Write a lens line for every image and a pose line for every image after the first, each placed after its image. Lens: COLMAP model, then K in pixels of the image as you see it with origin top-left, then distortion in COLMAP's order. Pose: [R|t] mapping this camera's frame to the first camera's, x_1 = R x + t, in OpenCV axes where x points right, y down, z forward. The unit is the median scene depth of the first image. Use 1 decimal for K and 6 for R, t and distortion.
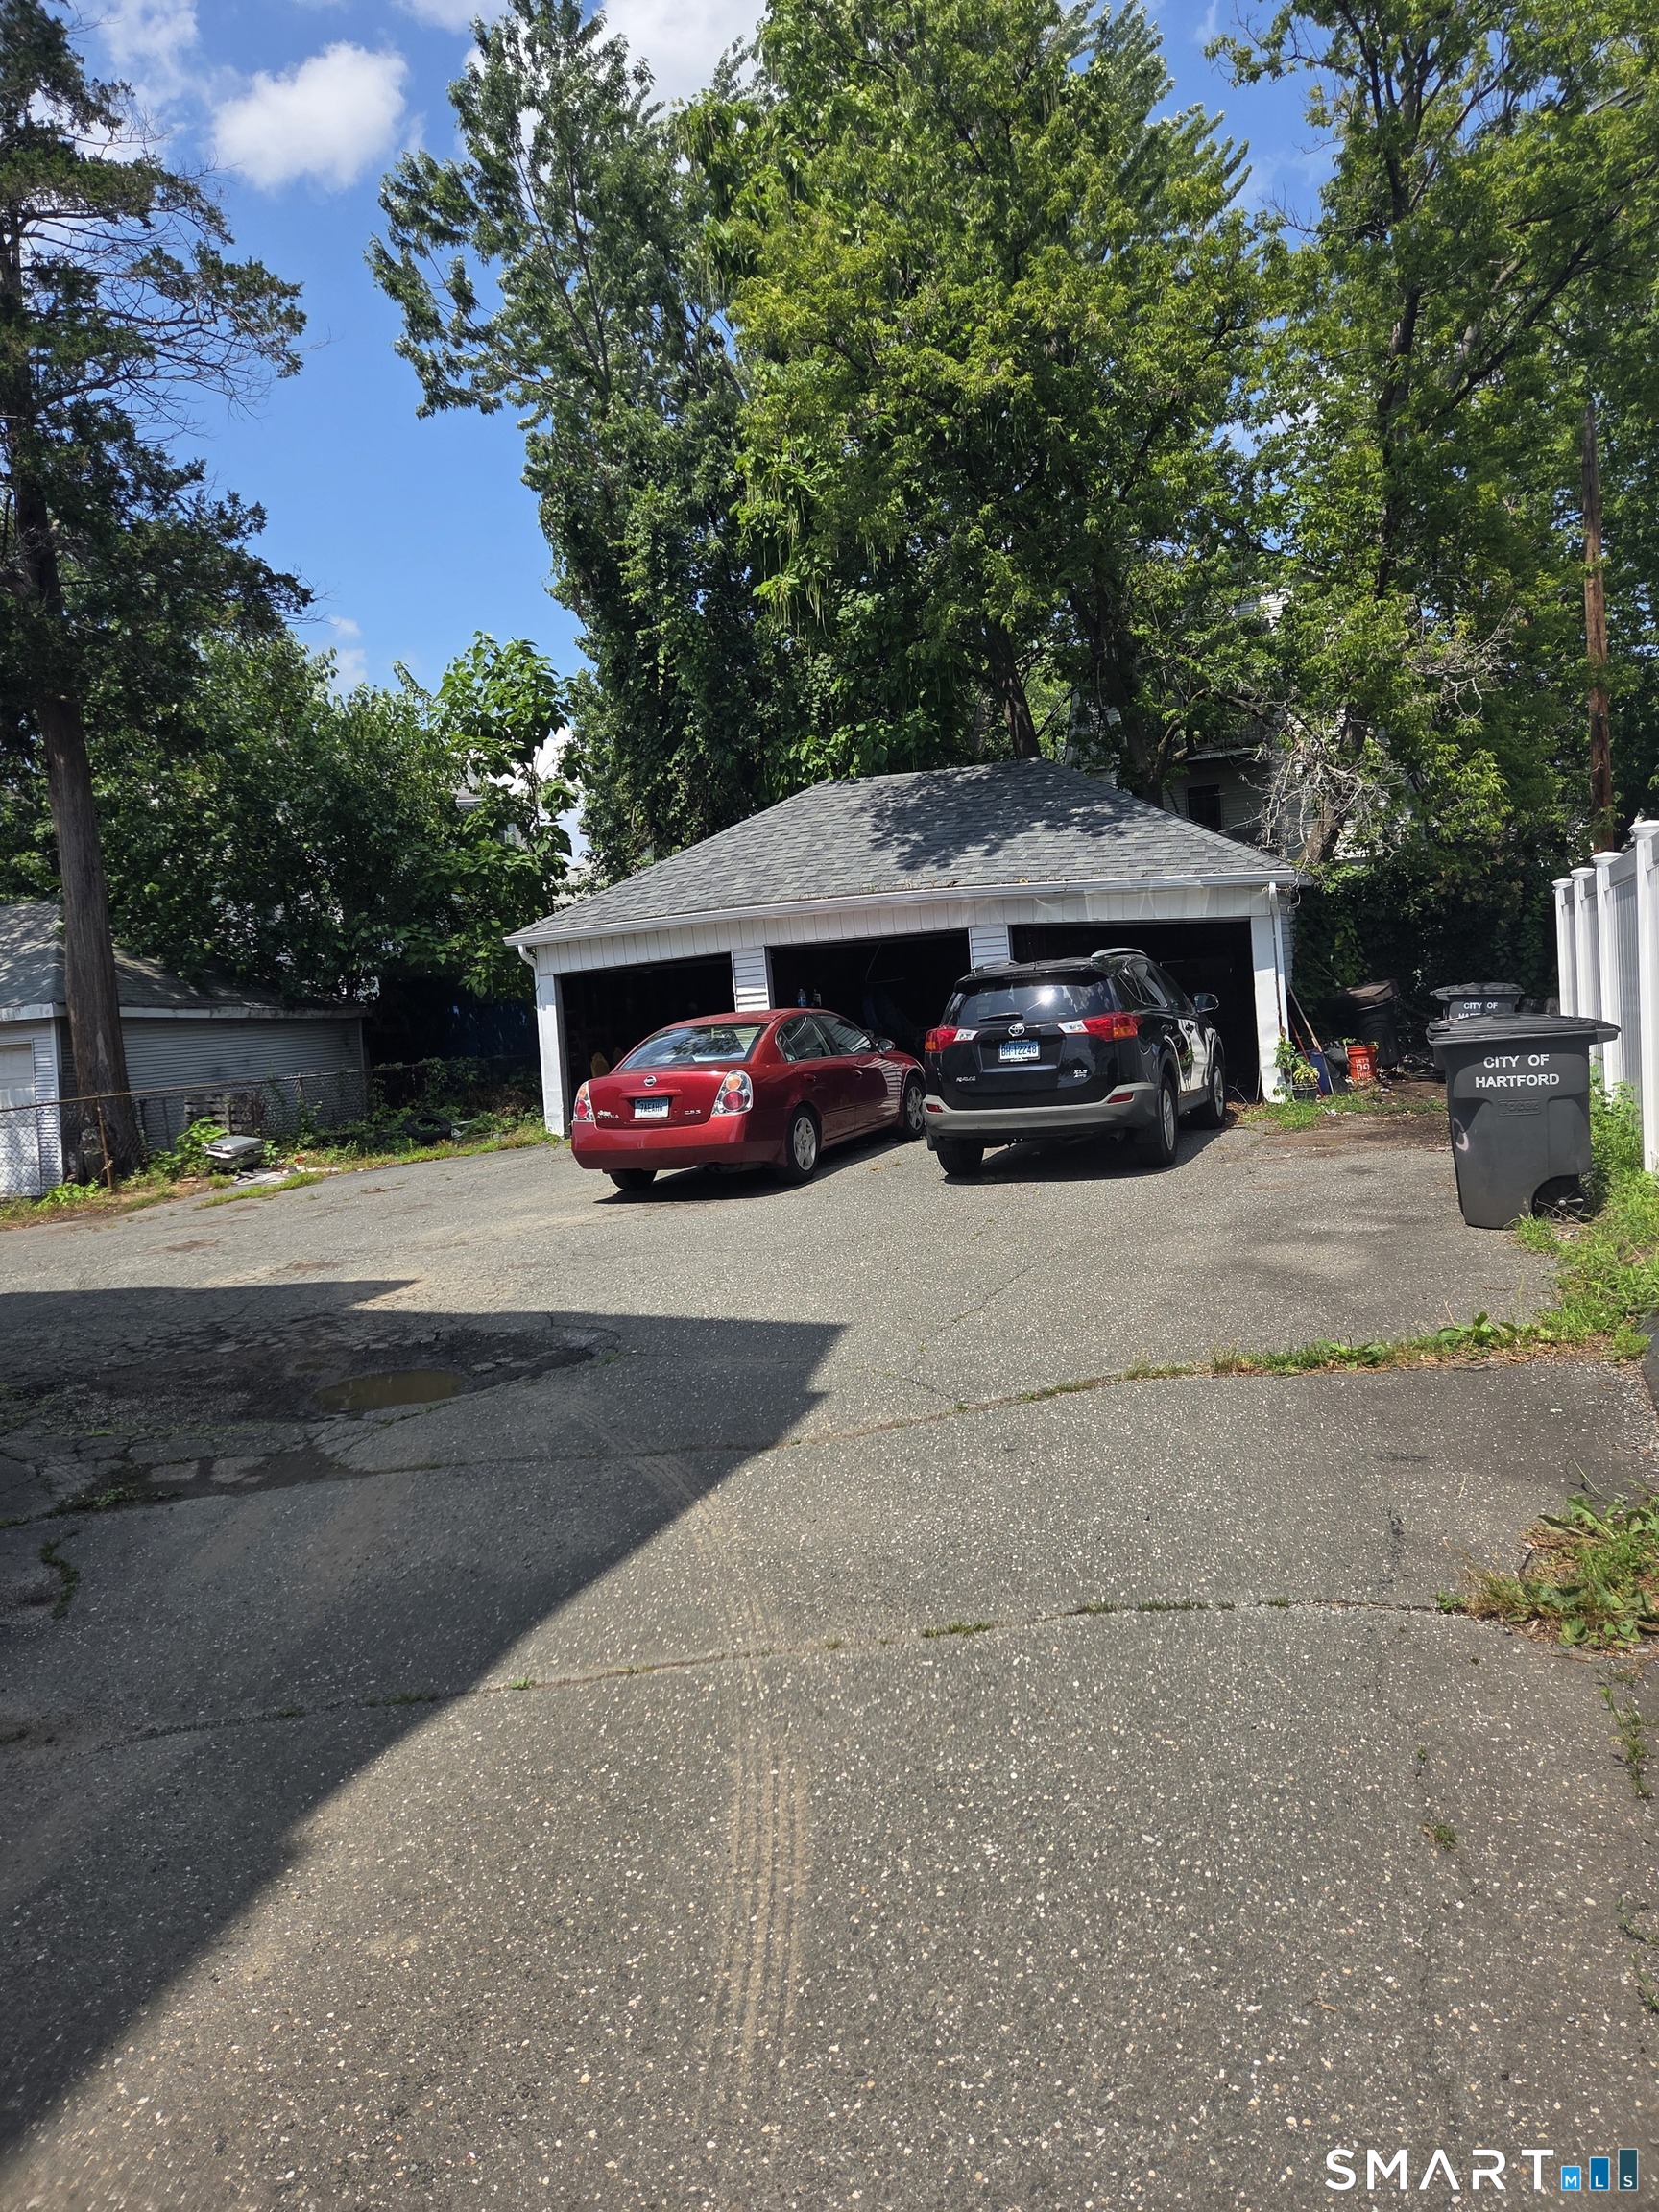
lens RADIAL K [[1366.0, 0, 844.3], [0, 1366.0, 1117.3], [0, 0, 1]] dist [0.042589, -0.008964]
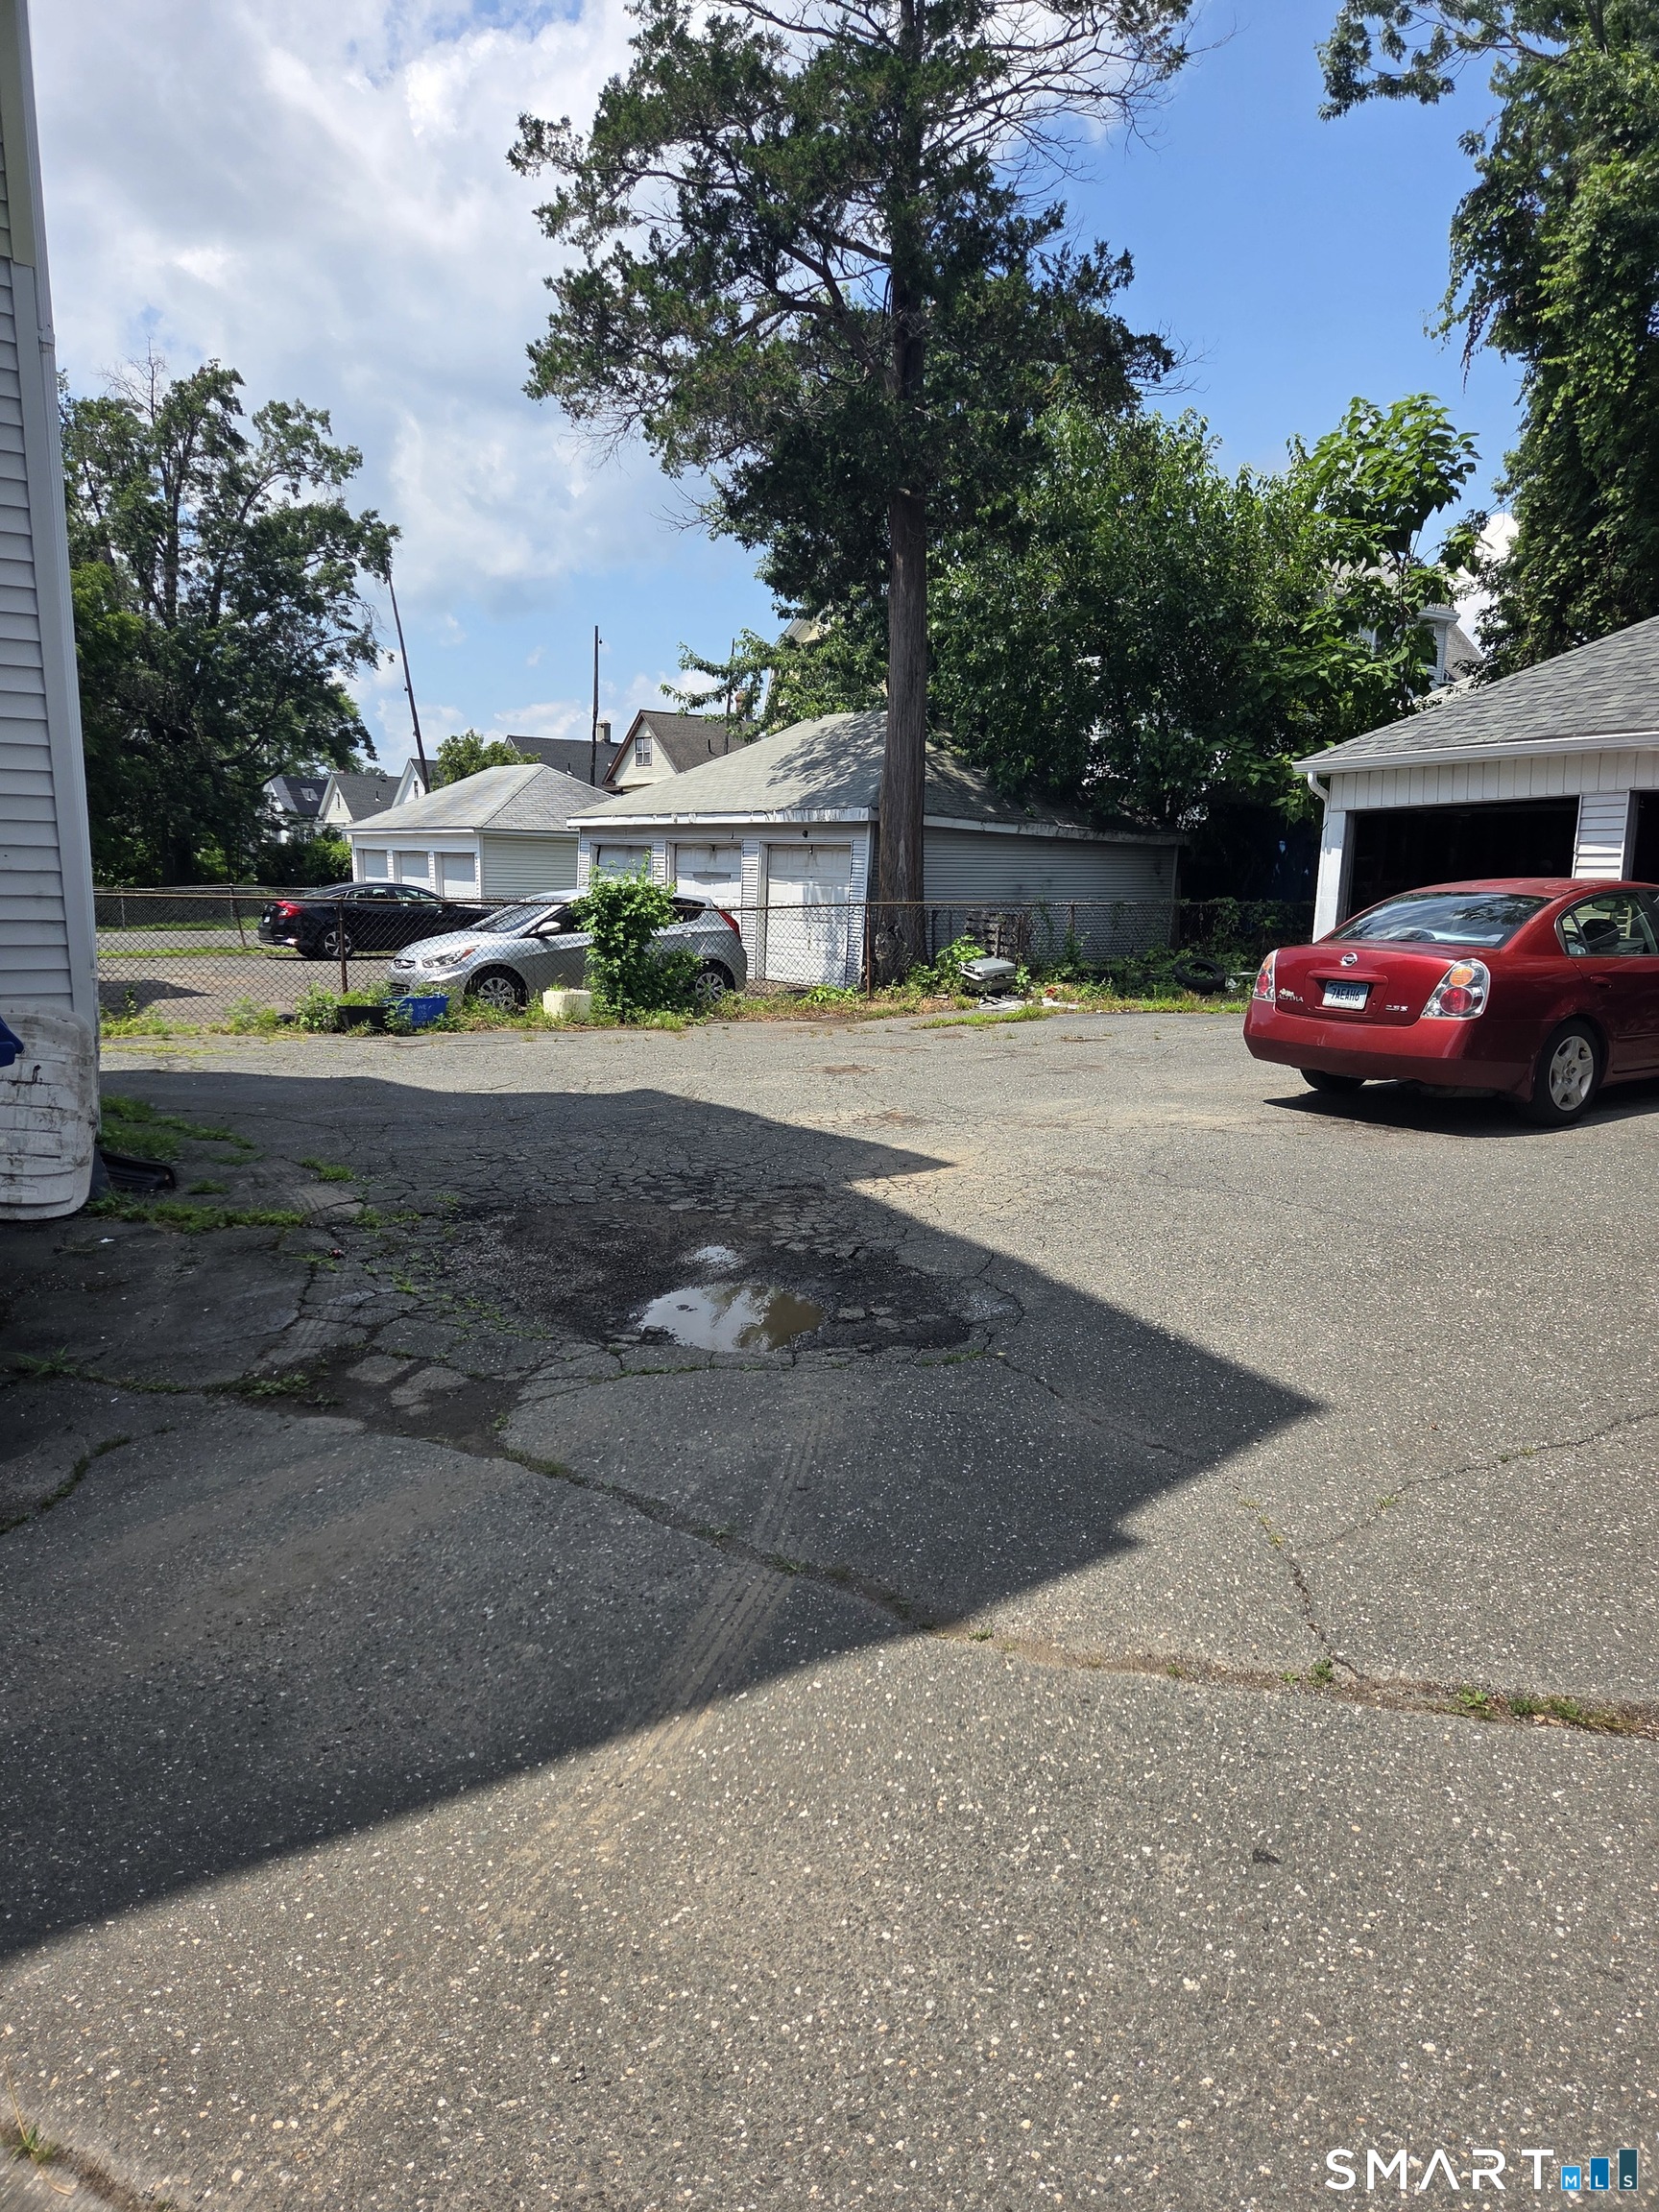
lens RADIAL K [[1479.3, 0, 815.0], [0, 1479.3, 1120.8], [0, 0, 1]] dist [0.083111, -0.069354]
pose [[0.832565, 0.184312, -0.522364, 0.030629], [-0.128213, 0.981532, 0.141975, -0.009143], [0.538884, -0.051230, 0.840821, 0.067739]]
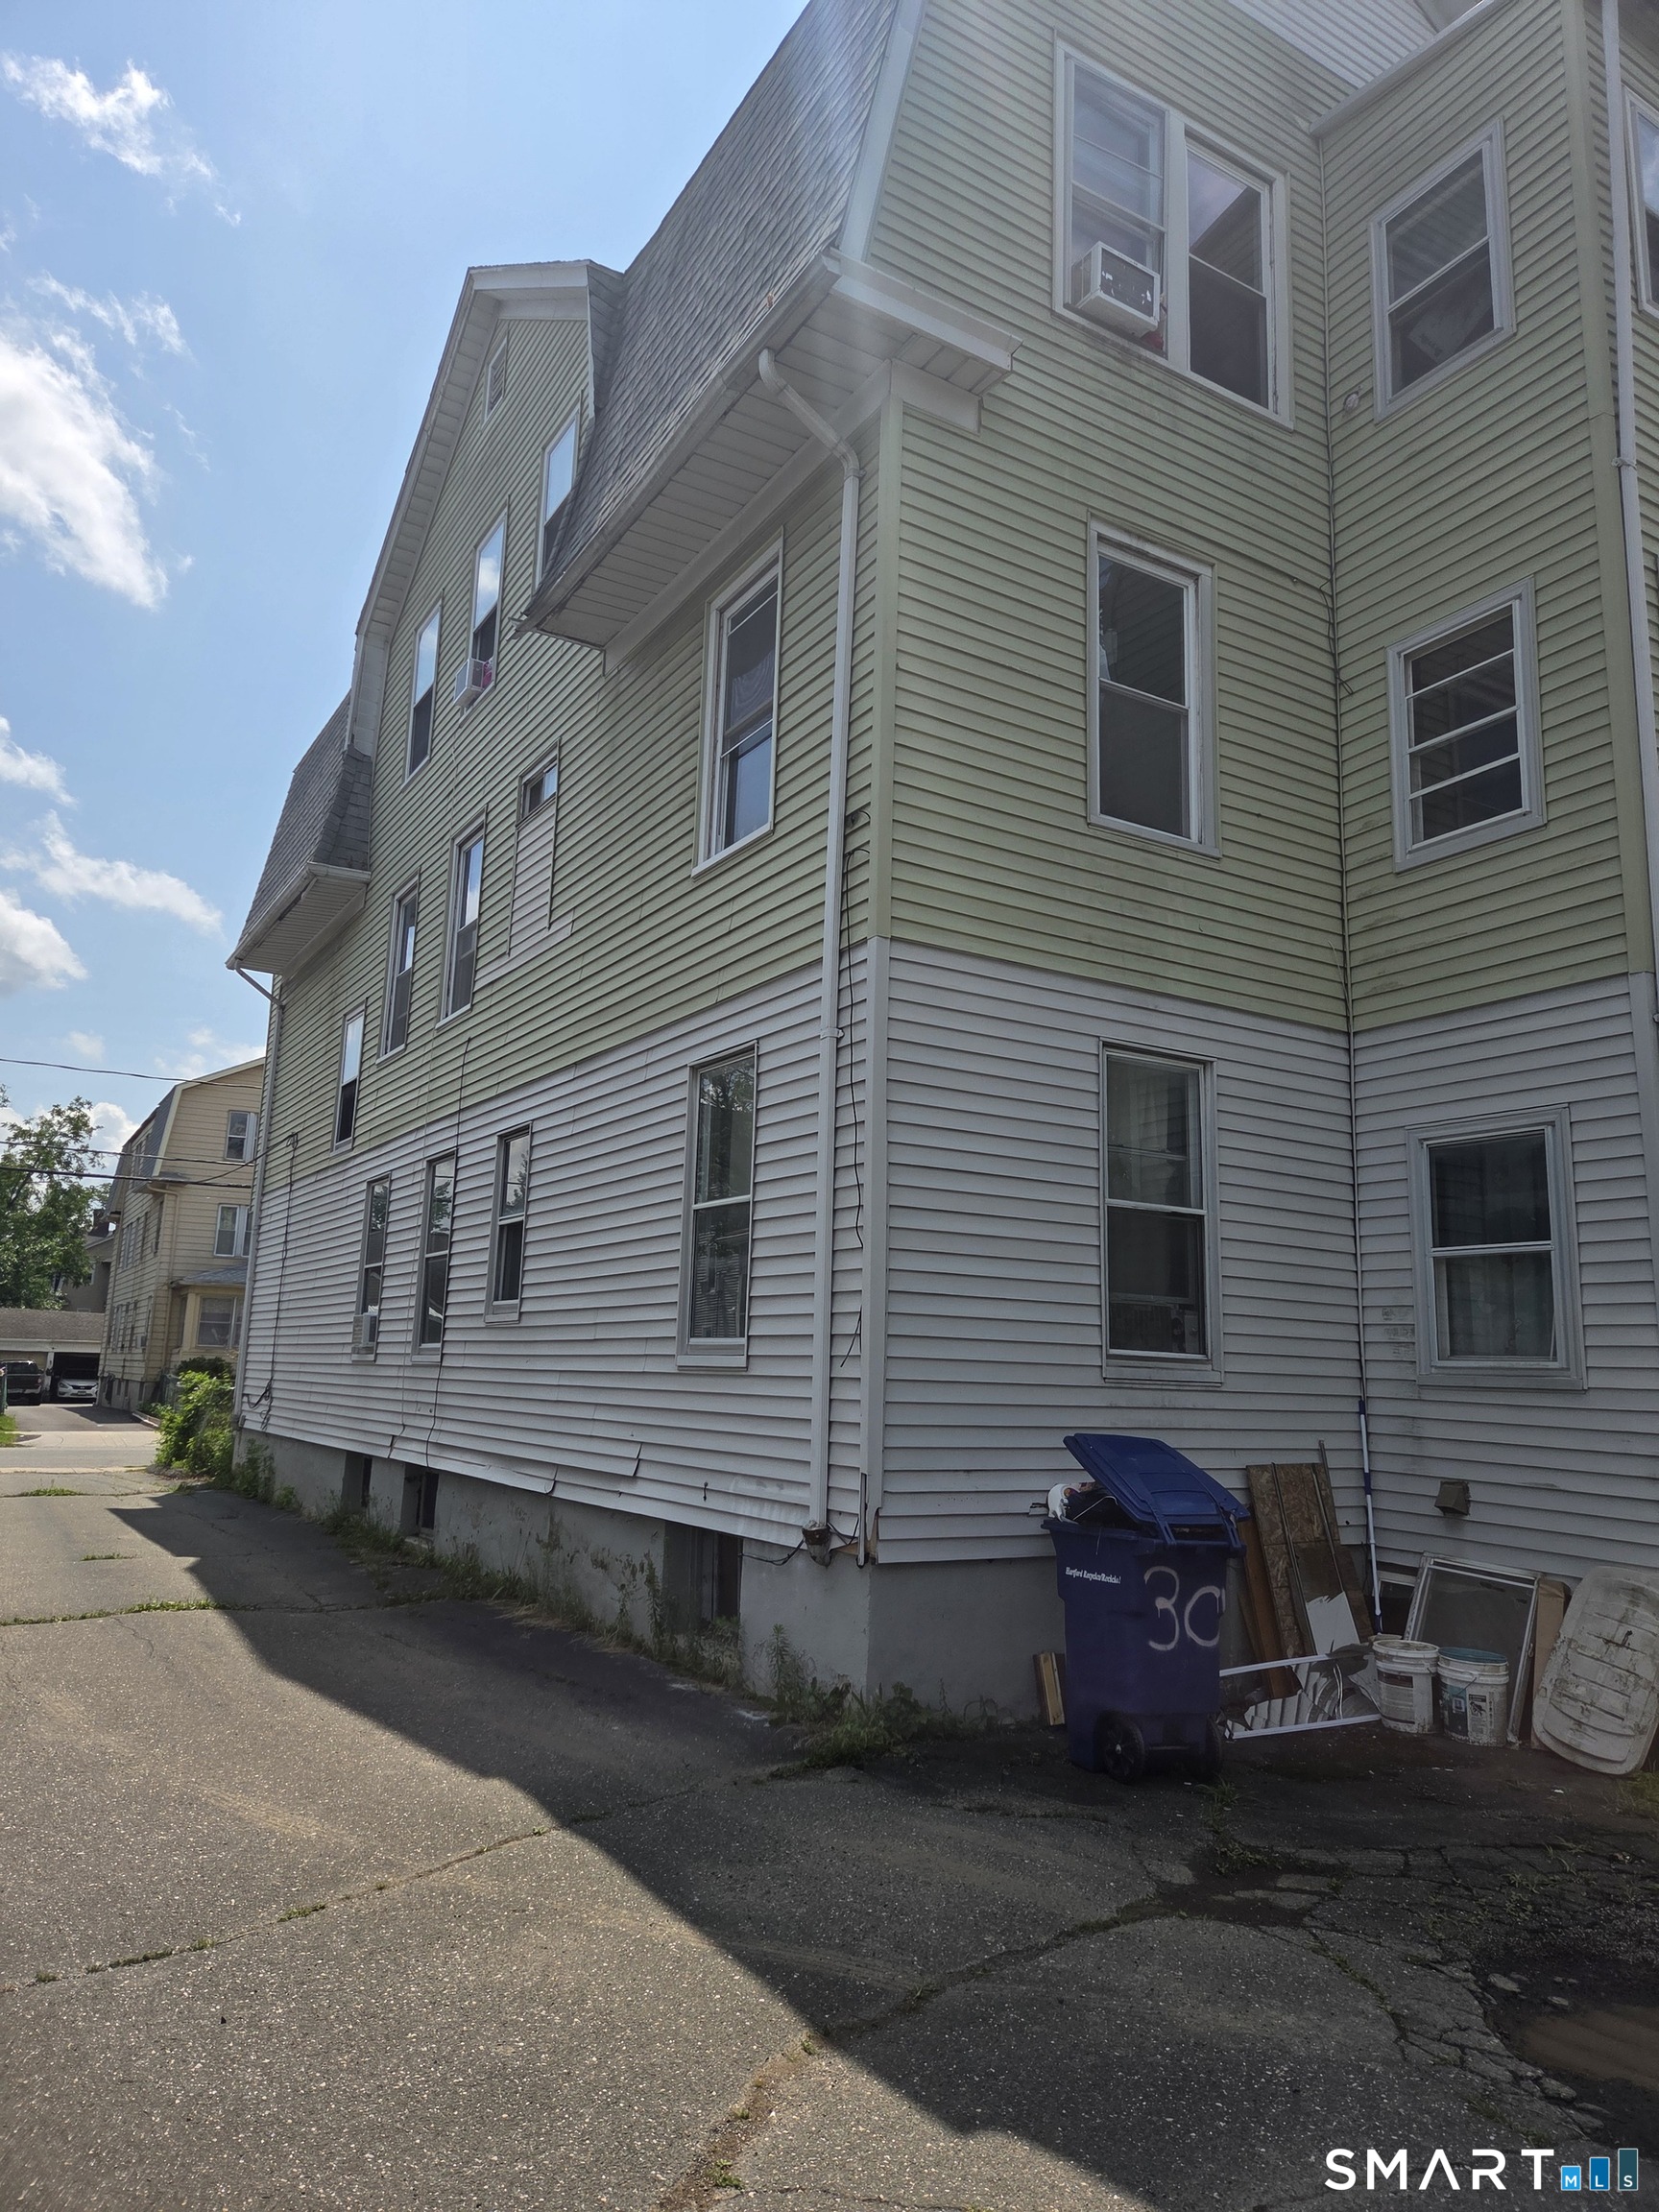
lens RADIAL K [[1479.3, 0, 812.9], [0, 1479.3, 1099.0], [0, 0, 1]] dist [0.083111, -0.069354]
pose [[-0.636212, -0.086416, -0.766659, 0.093784], [-0.050881, 0.996244, -0.070071, -0.031170], [0.769834, -0.005572, -0.638219, 0.229839]]
